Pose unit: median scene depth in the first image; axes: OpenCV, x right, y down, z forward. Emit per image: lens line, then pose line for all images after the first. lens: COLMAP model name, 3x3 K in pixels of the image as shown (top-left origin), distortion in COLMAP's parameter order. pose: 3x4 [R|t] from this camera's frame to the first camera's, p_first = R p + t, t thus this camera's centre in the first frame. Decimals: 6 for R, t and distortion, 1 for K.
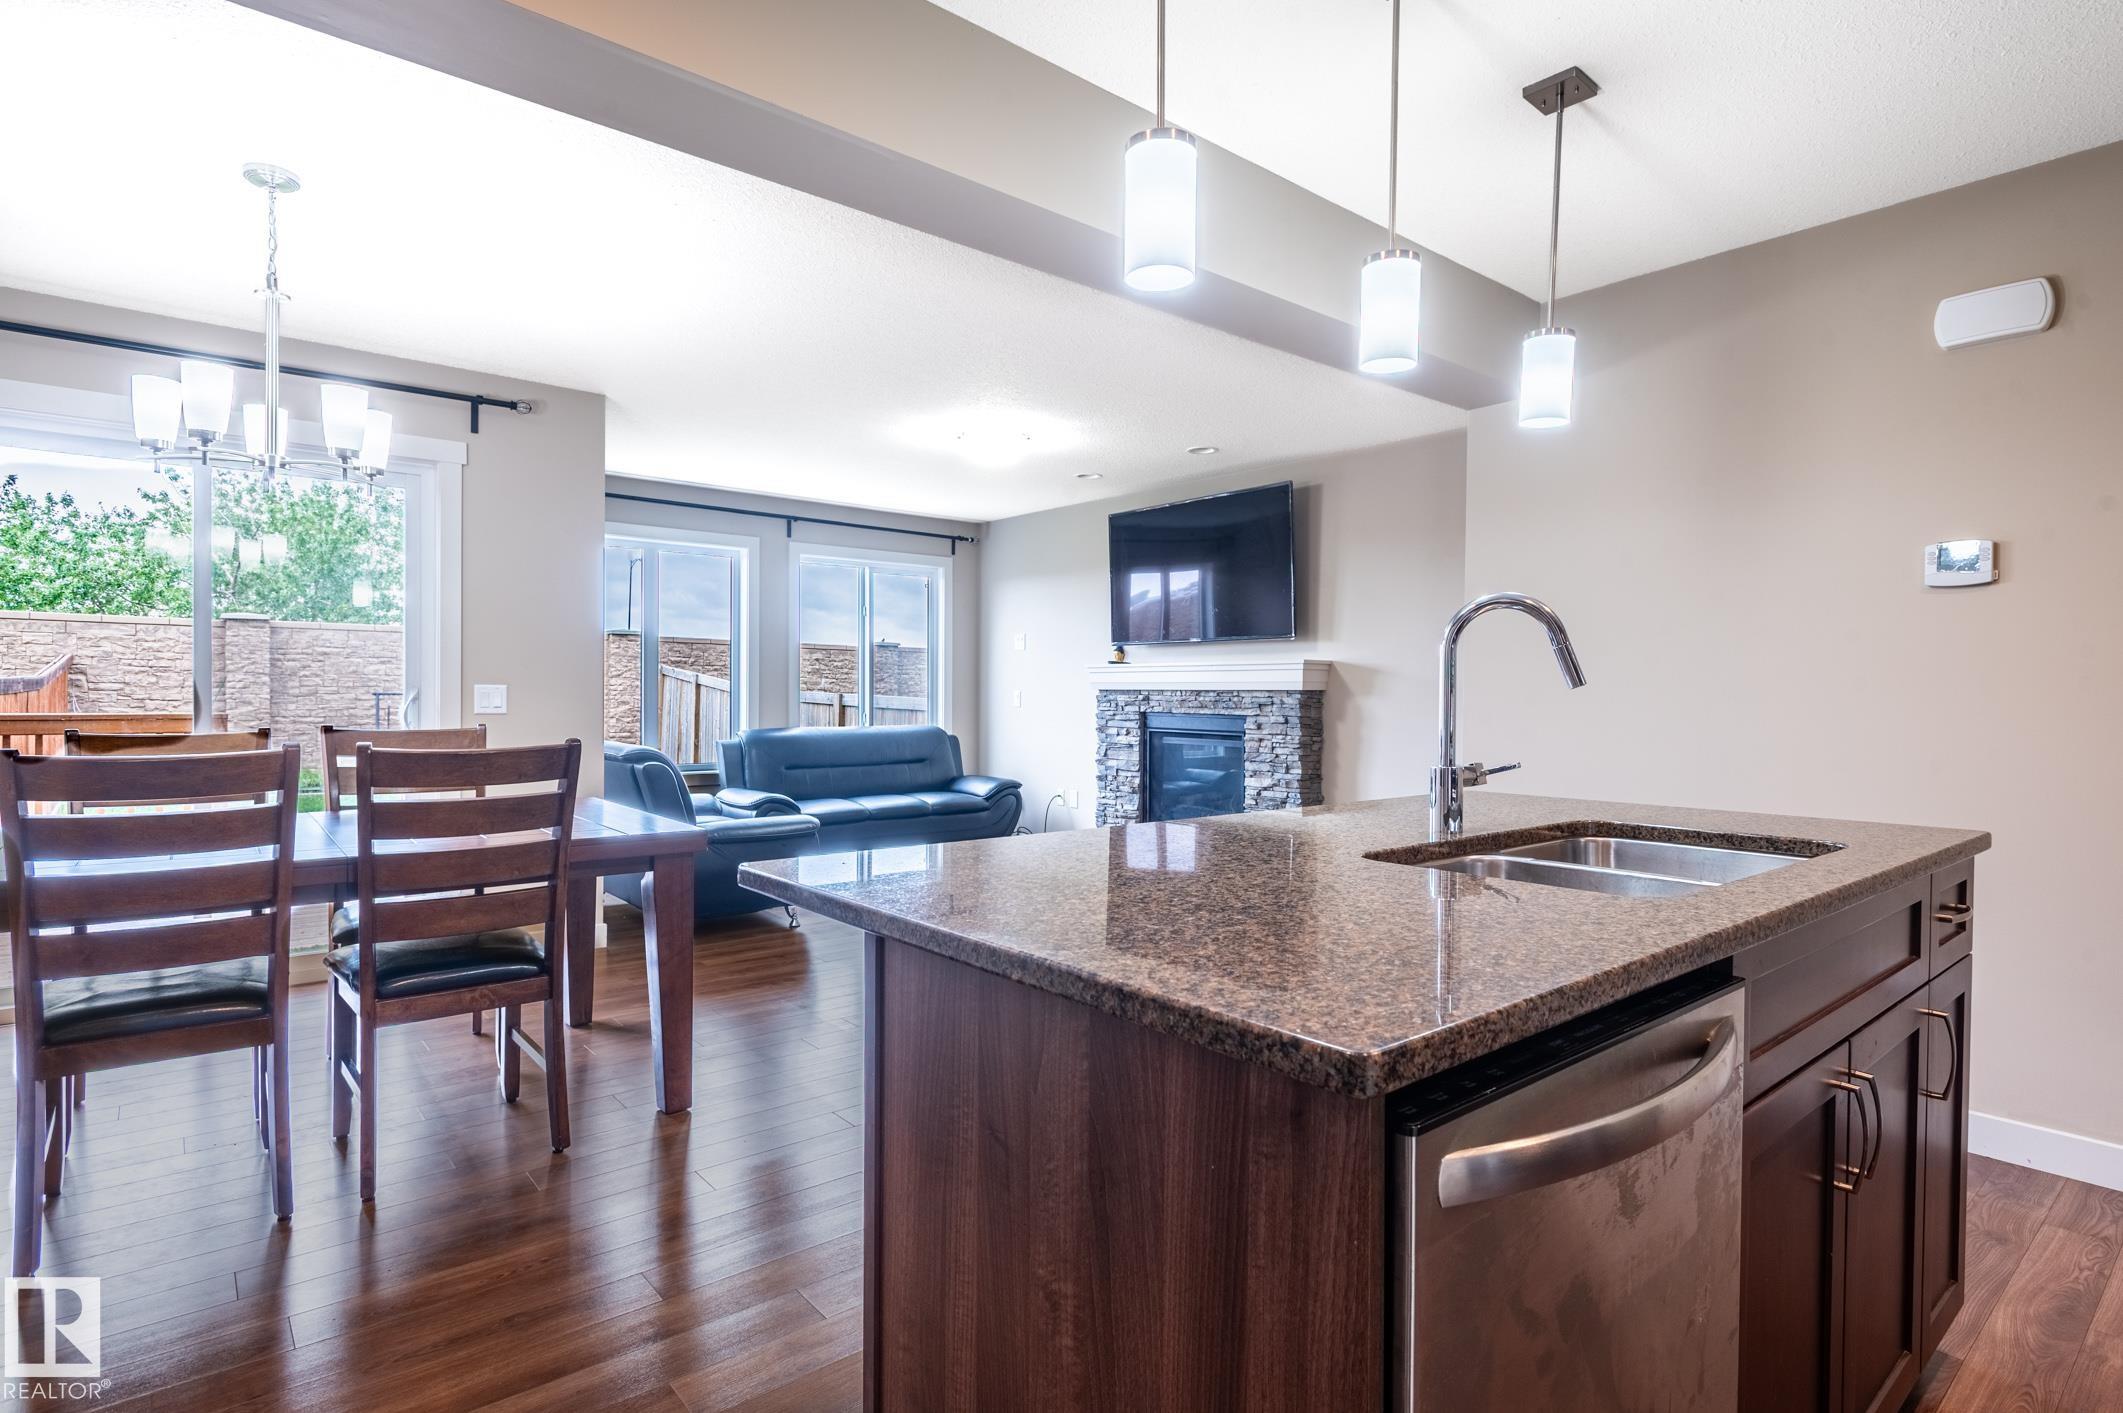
lens RADIAL K [[1085.1, 0, 1068.3], [0, 1085.1, 696.7], [0, 0, 1]] dist [0.004009, -0.001528]
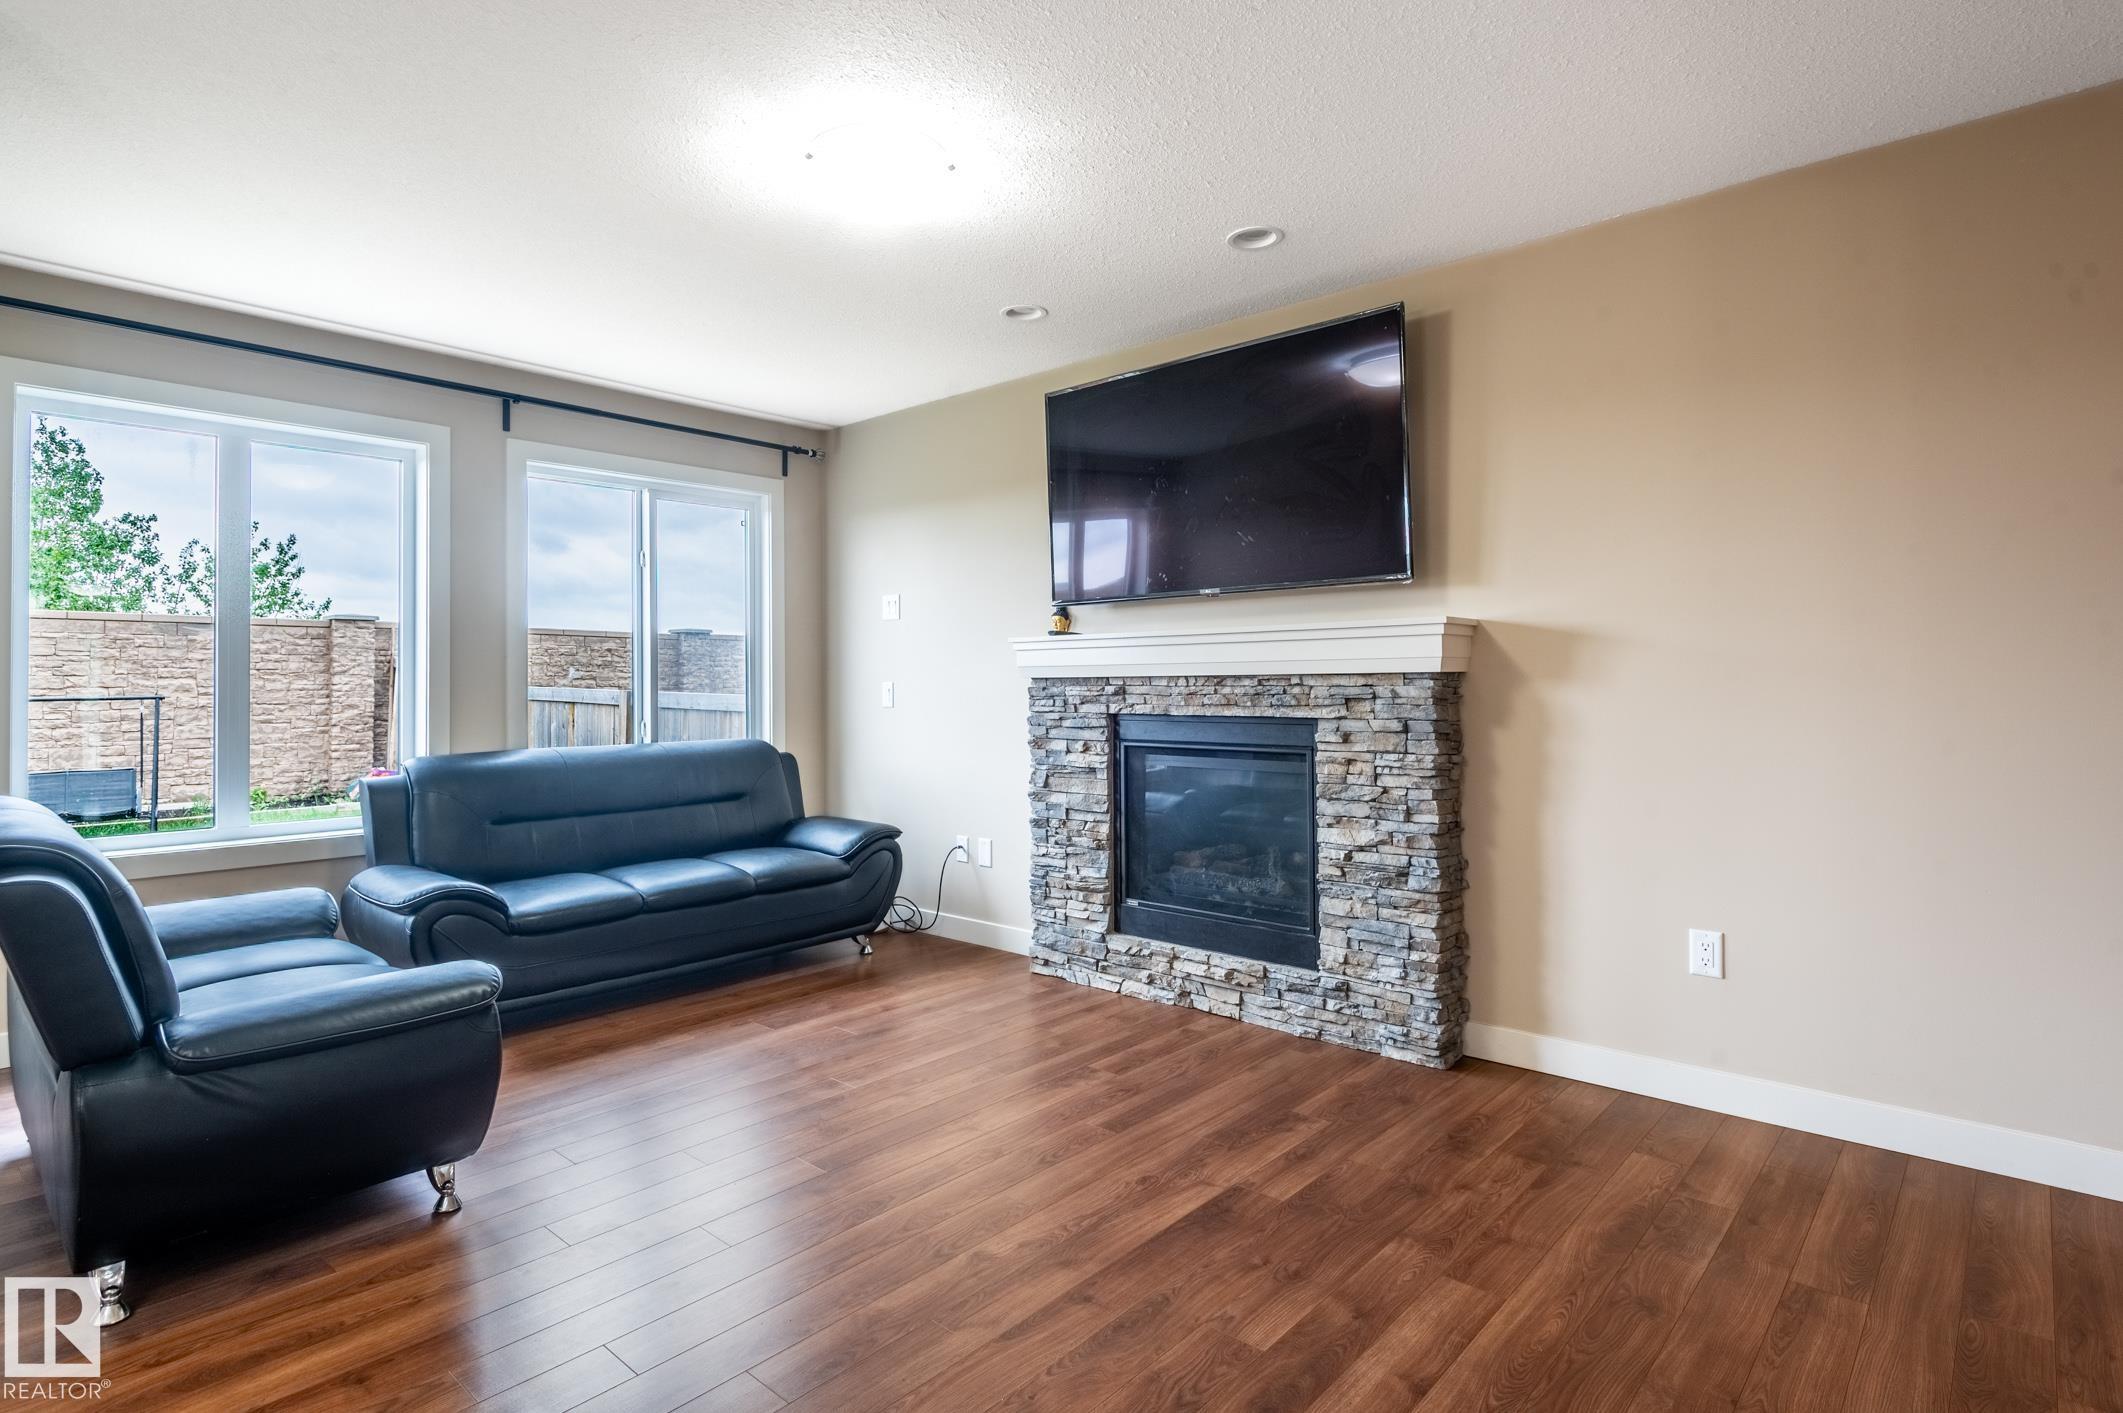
lens RADIAL K [[1095.9, 0, 1037.1], [0, 1095.9, 651.1], [0, 0, 1]] dist [0.001050, -0.000349]
pose [[0.991415, -0.010940, 0.130298, -0.051239], [0.015435, 0.999318, -0.033539, -0.001022], [-0.129842, 0.035262, 0.990907, 0.396529]]
